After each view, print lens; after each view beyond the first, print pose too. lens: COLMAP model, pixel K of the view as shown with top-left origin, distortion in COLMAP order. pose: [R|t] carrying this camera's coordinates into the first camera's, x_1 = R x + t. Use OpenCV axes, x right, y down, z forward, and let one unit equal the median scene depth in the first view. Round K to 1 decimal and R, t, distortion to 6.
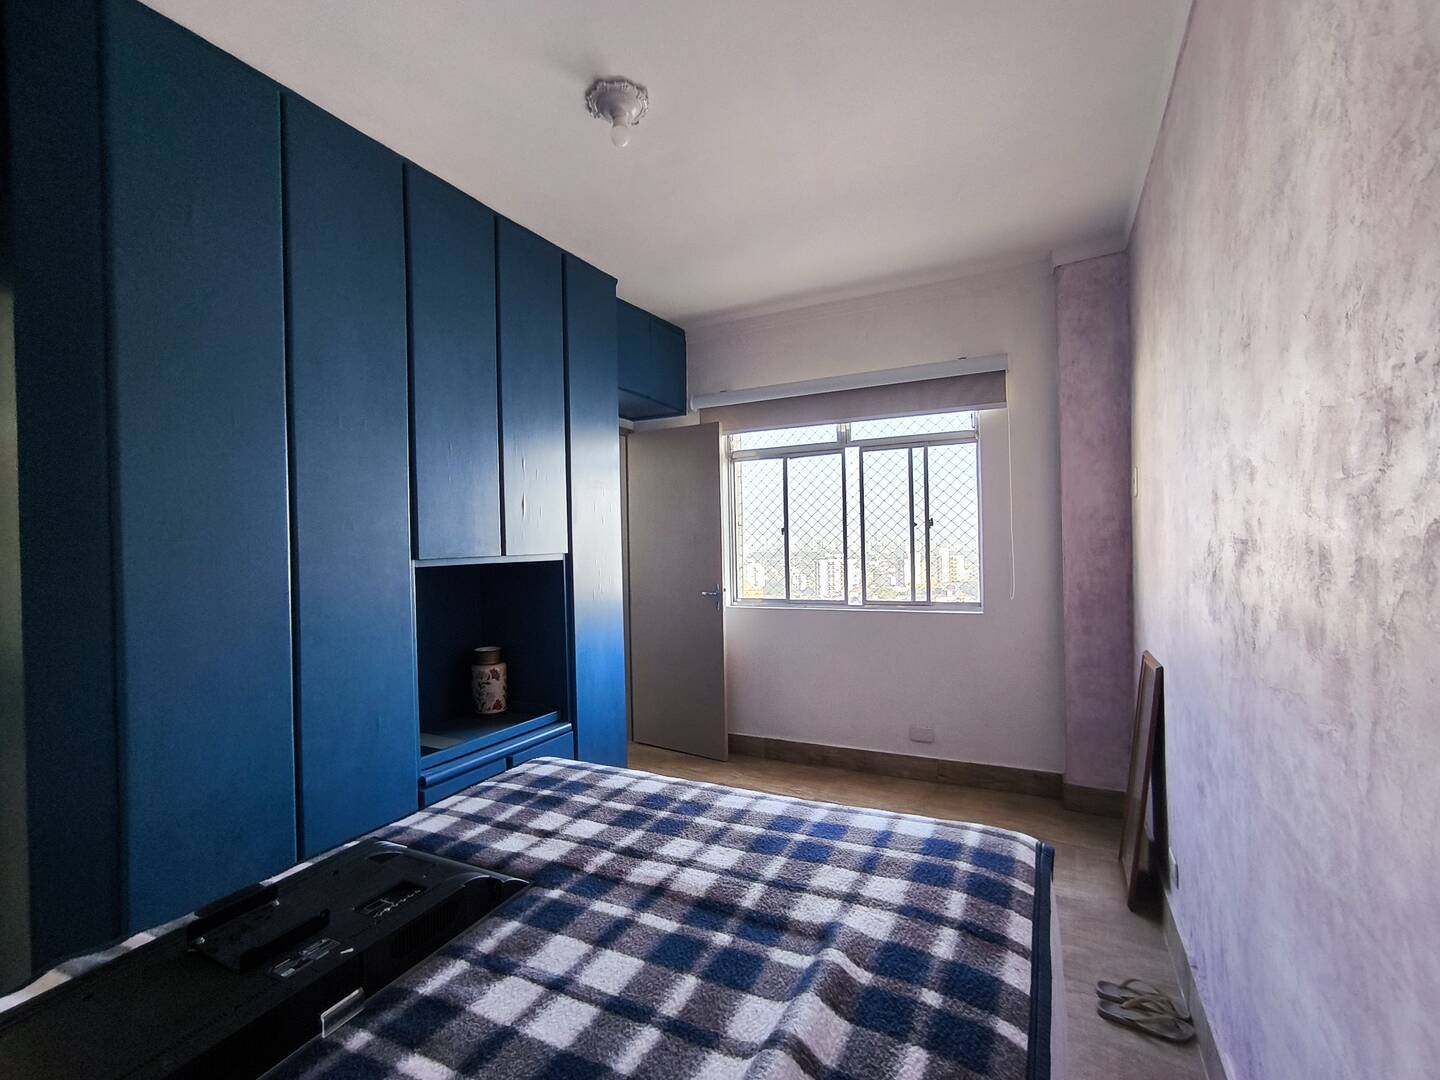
lens RADIAL K [[657.8, 0, 706.2], [0, 657.8, 550.2], [0, 0, 1]] dist [-0.033958, 0.020520]
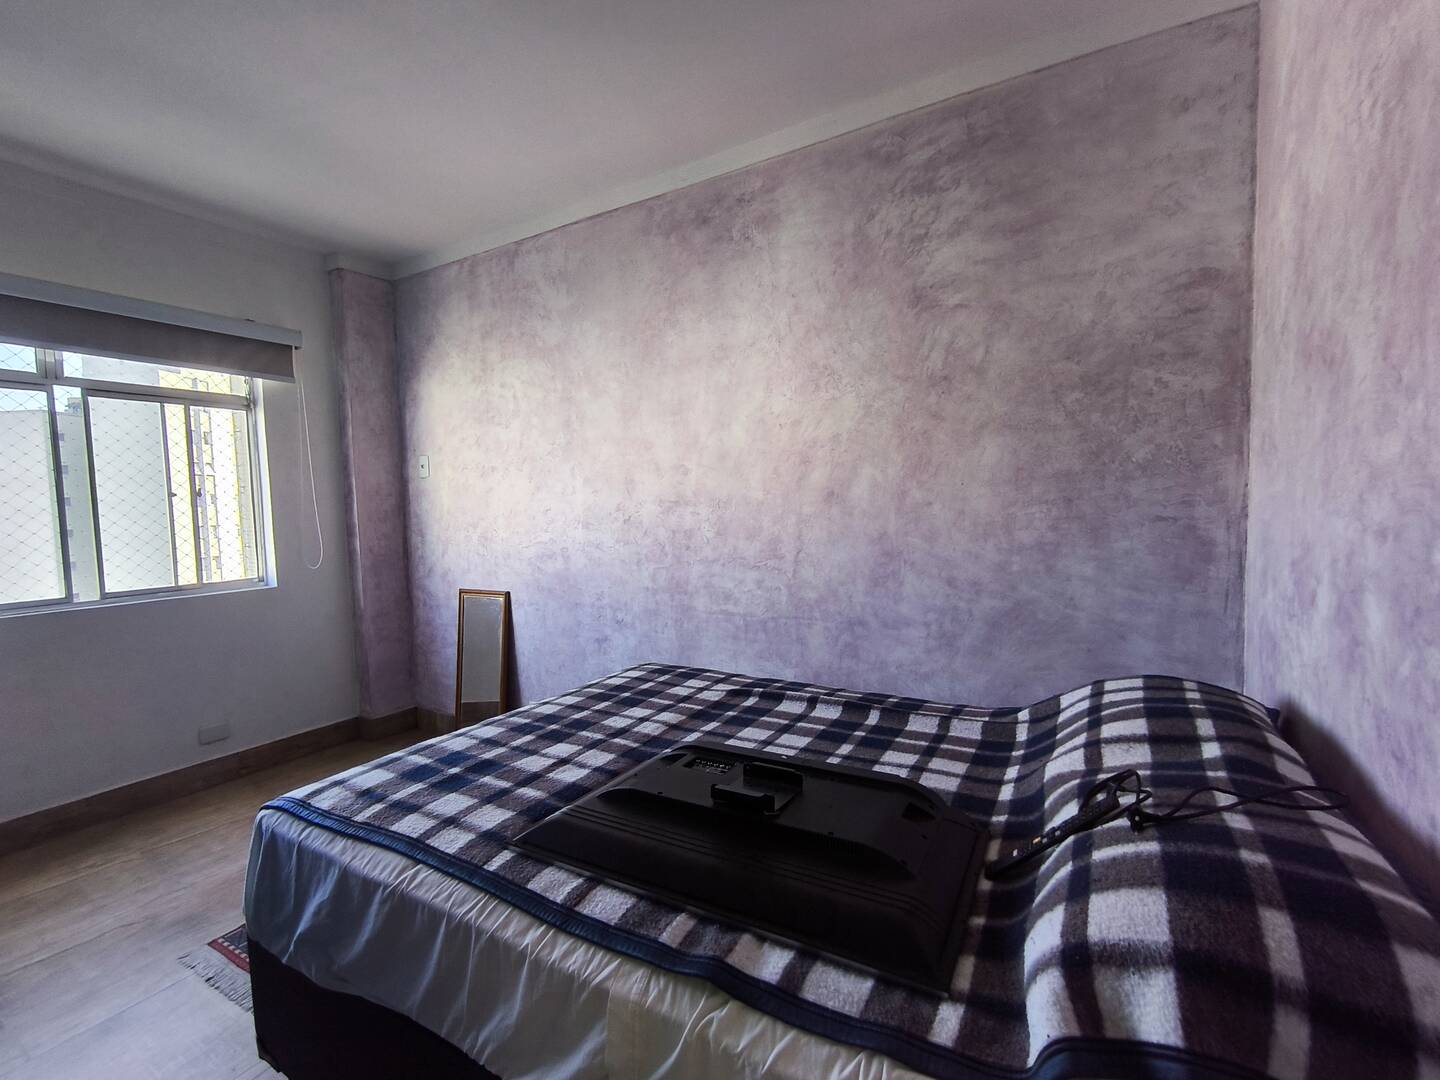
lens RADIAL K [[659.5, 0, 715.0], [0, 659.5, 546.3], [0, 0, 1]] dist [-0.001683, -0.000869]
pose [[0.059338, -0.041409, 0.997379, -1.024216], [0.035376, 0.998599, 0.039355, 0.037806], [-0.997611, 0.032948, 0.060720, 0.533181]]
